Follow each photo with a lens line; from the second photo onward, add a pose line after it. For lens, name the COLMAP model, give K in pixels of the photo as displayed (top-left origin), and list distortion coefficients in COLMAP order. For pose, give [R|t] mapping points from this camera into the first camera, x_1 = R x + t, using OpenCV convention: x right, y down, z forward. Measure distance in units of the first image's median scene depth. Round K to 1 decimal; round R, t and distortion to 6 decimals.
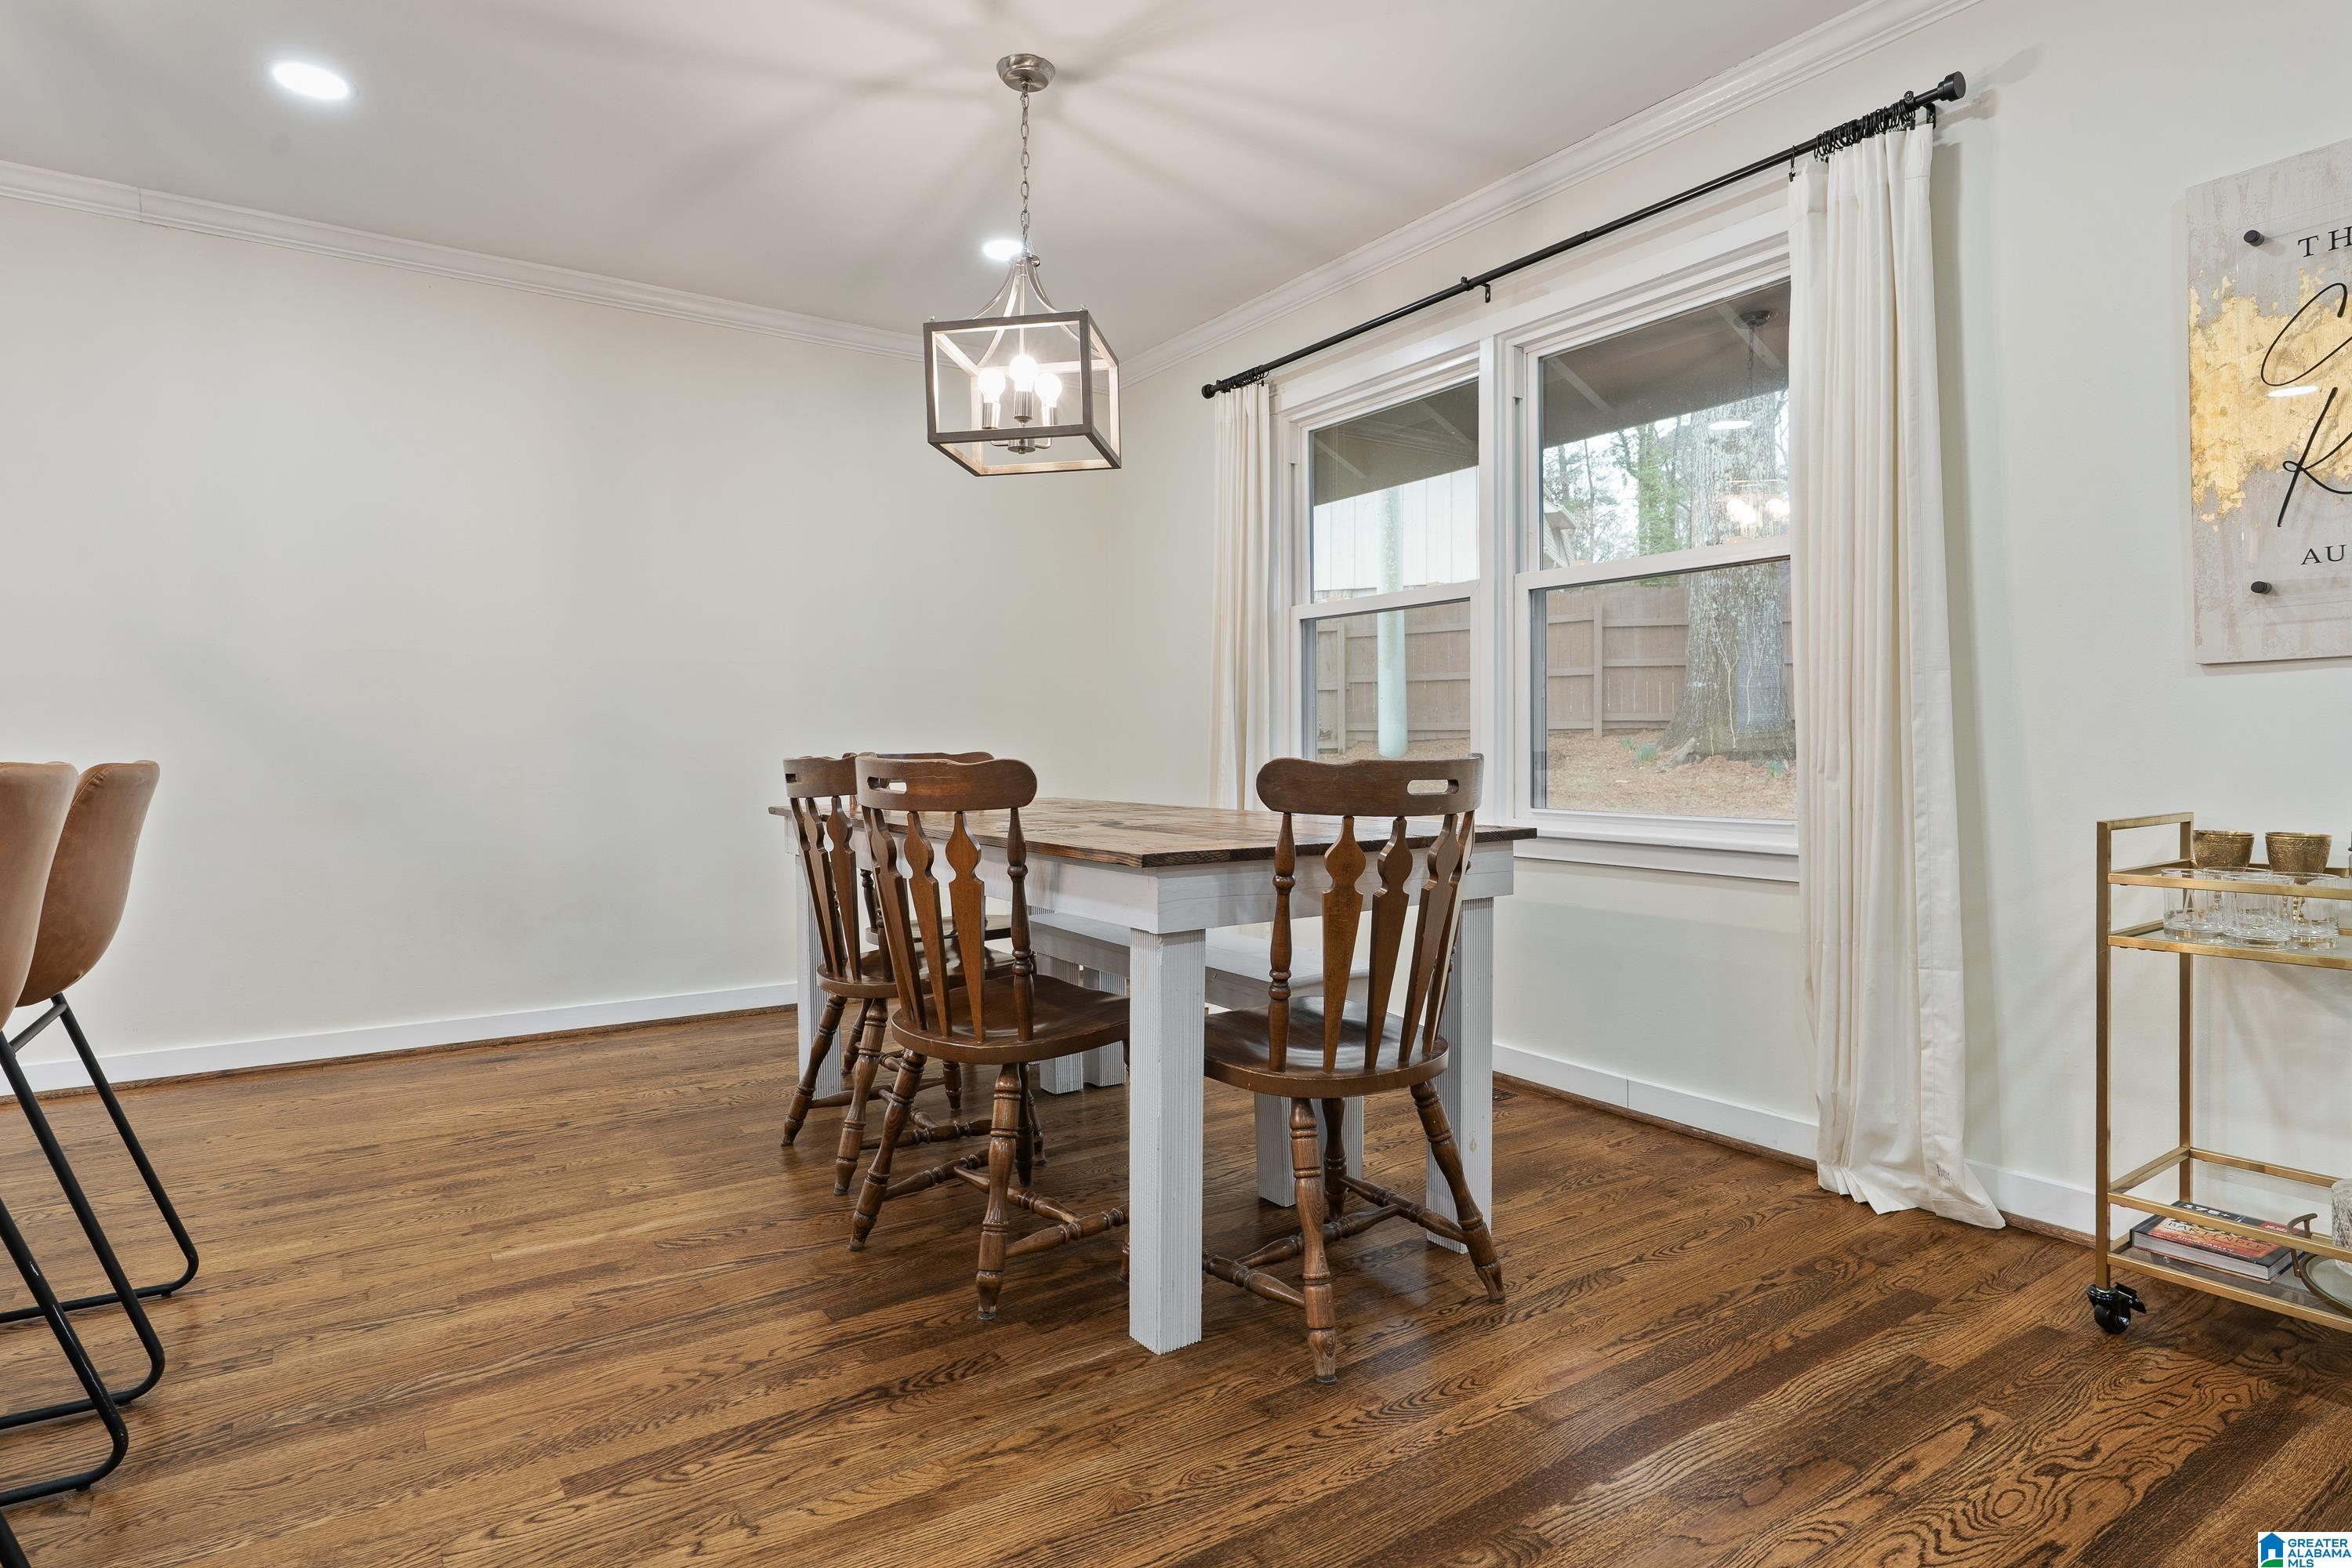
lens RADIAL K [[1225.3, 0, 1147.8], [0, 1225.3, 765.8], [0, 0, 1]] dist [-0.005345, 0.002064]
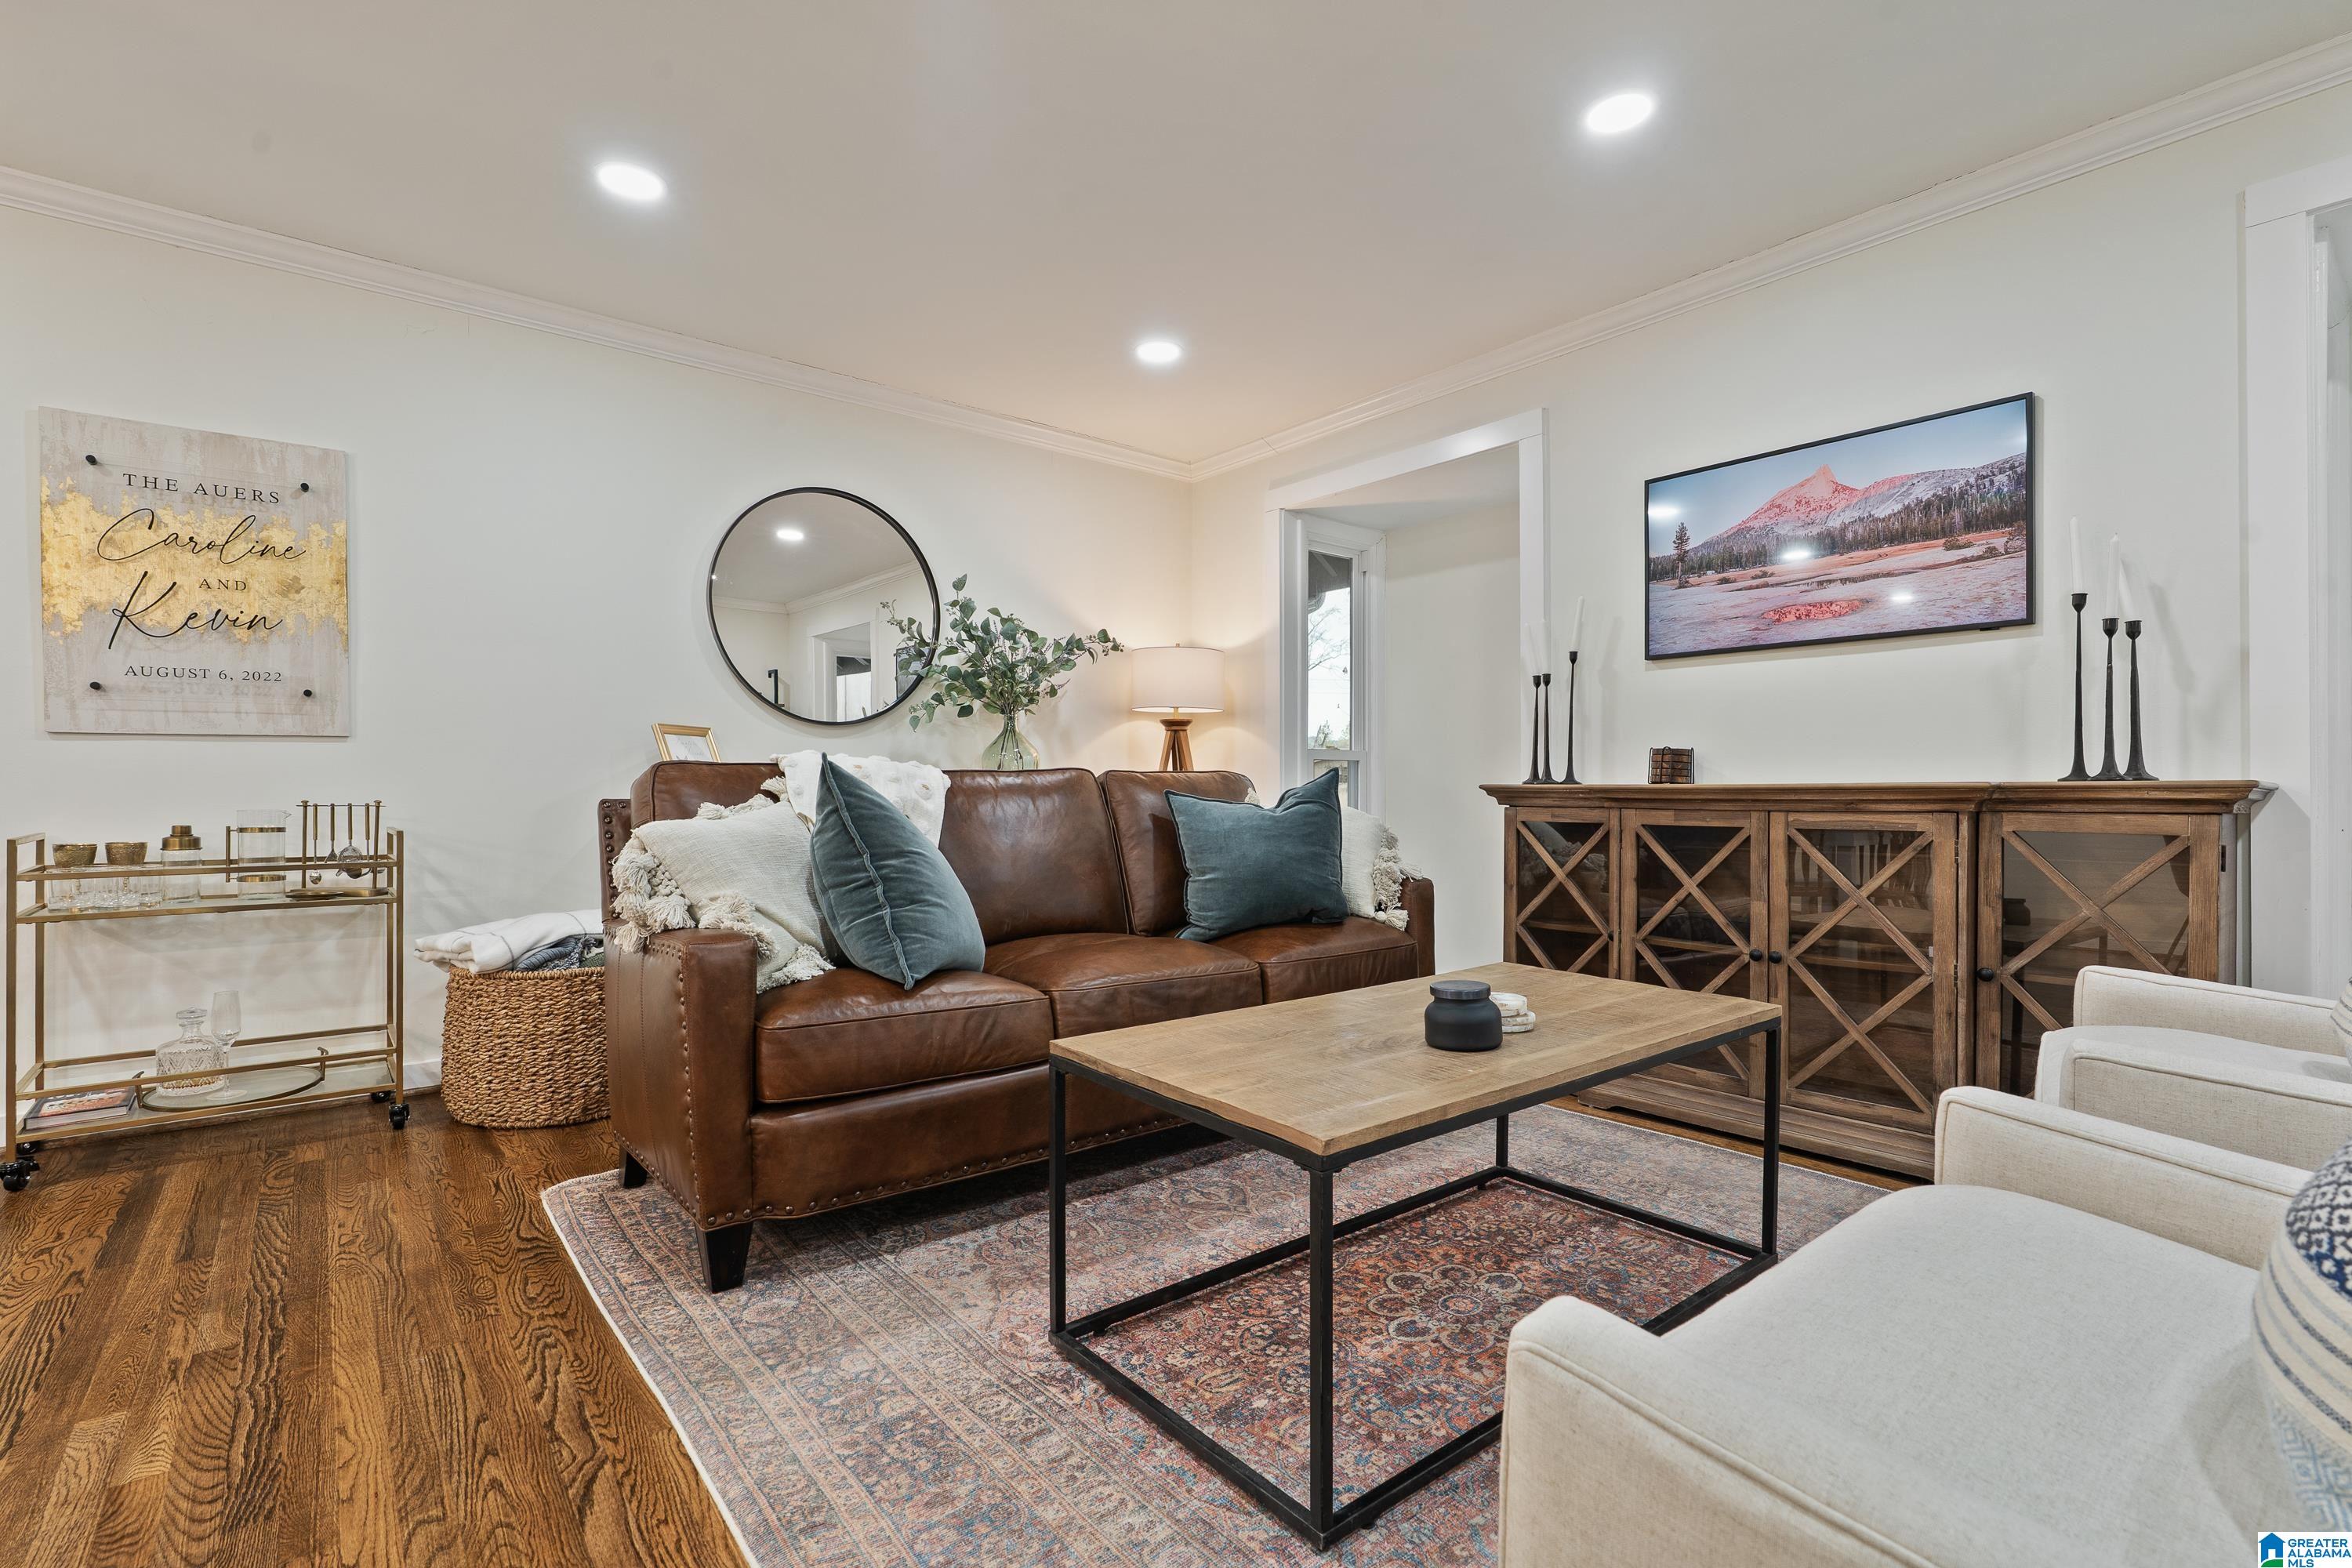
lens RADIAL K [[1079.3, 0, 1179.0], [0, 1079.3, 790.0], [0, 0, 1]] dist [-0.012762, 0.003659]
pose [[-0.092702, 0.002472, 0.995691, -0.567059], [0.009368, 0.999955, -0.001611, 0.001726], [-0.995650, 0.009178, -0.092721, -0.243303]]
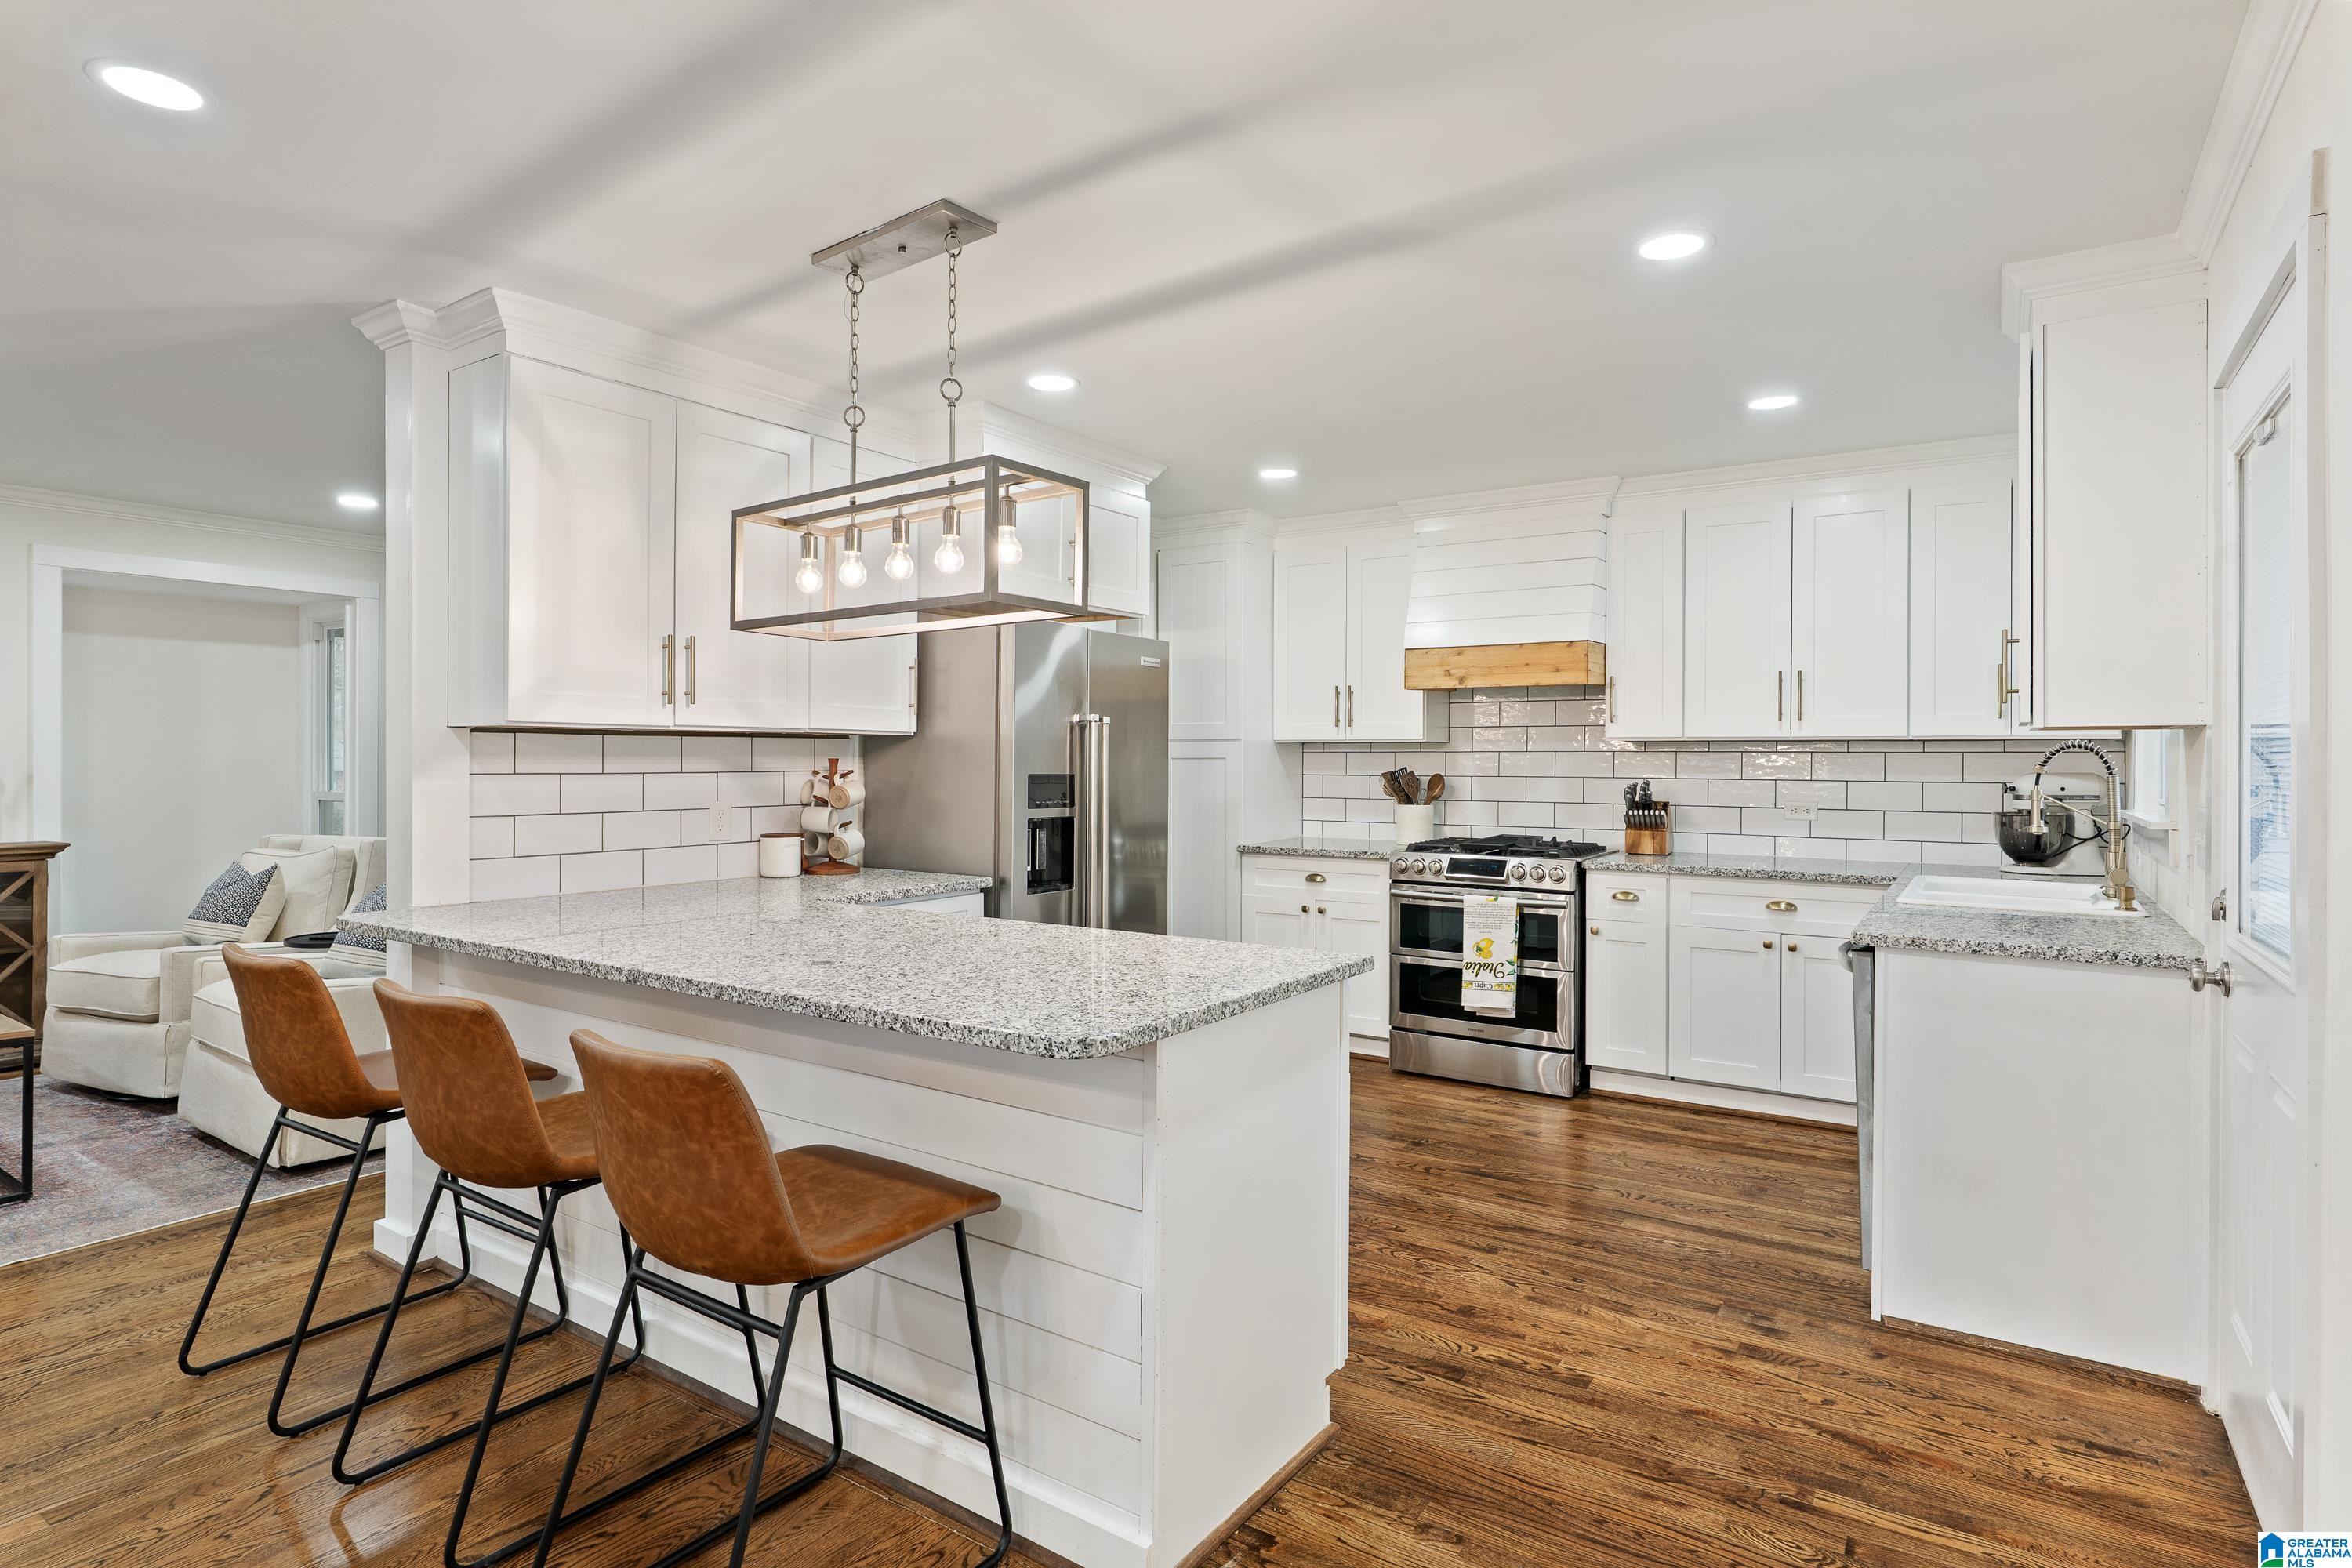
lens RADIAL K [[1225.3, 0, 1180.7], [0, 1225.3, 764.4], [0, 0, 1]] dist [-0.005345, 0.002064]
pose [[-0.924114, -0.002648, -0.382108, -0.802844], [-0.007834, 0.999897, 0.012017, -0.209516], [0.382037, 0.014098, -0.924040, 1.837487]]
